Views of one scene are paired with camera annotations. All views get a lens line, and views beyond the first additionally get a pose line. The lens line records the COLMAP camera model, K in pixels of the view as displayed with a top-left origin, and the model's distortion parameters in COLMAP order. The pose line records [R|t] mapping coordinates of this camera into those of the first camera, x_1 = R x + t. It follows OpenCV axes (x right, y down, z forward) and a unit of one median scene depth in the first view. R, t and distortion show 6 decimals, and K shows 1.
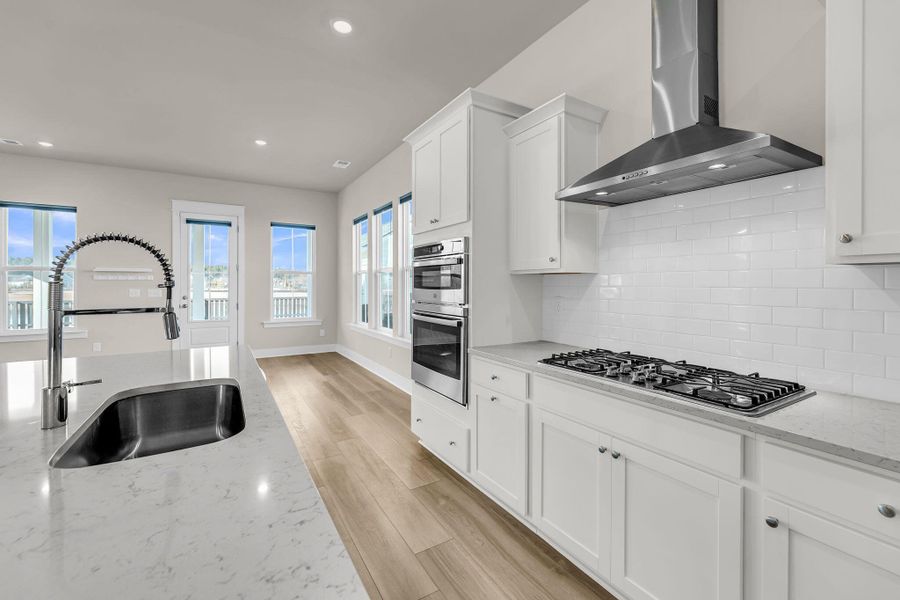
lens RADIAL K [[373.3, 0, 444.8], [0, 373.3, 284.1], [0, 0, 1]] dist [0.004965, -0.000382]
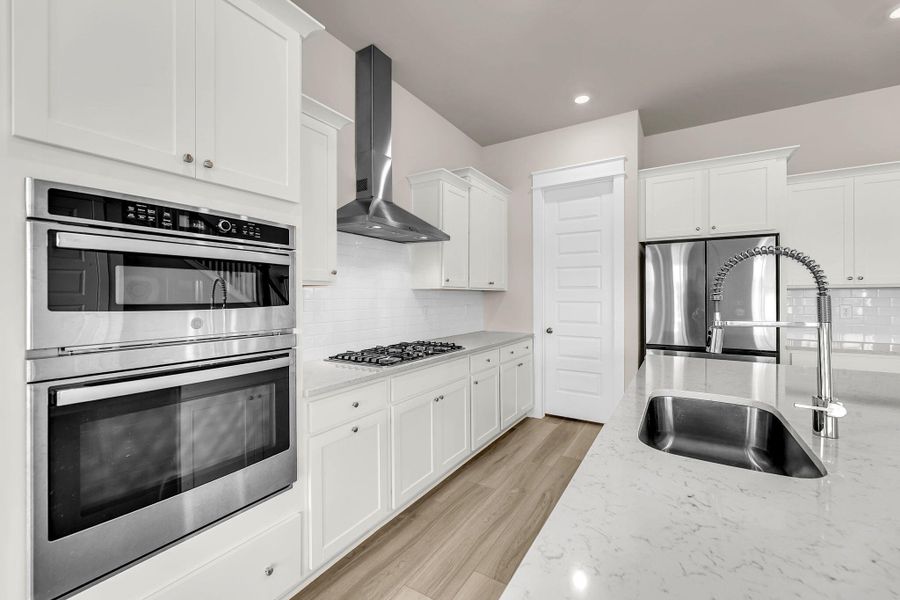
lens RADIAL K [[373.3, 0, 453.9], [0, 373.3, 296.1], [0, 0, 1]] dist [0.004965, -0.000382]
pose [[-0.466827, 0.002808, 0.884344, -0.441353], [0.002297, 0.999995, -0.001963, -0.000815], [-0.884346, 0.001115, -0.466832, 0.709613]]
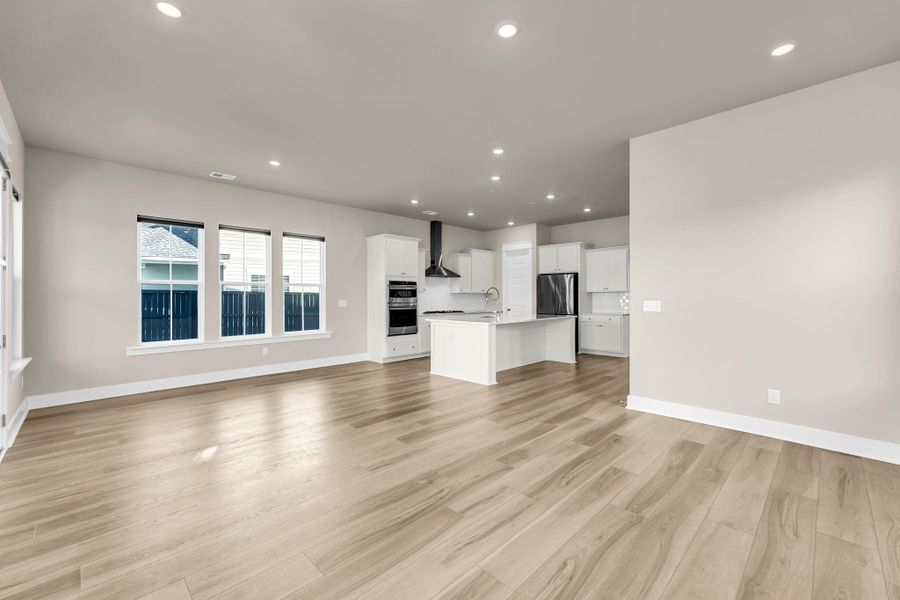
lens RADIAL K [[373.3, 0, 452.0], [0, 373.3, 298.7], [0, 0, 1]] dist [0.004965, -0.000382]
pose [[-0.245134, -0.003691, 0.969482, -2.166107], [0.004796, 0.999976, 0.005020, 0.007374], [-0.969477, 0.005880, -0.245111, 1.012796]]
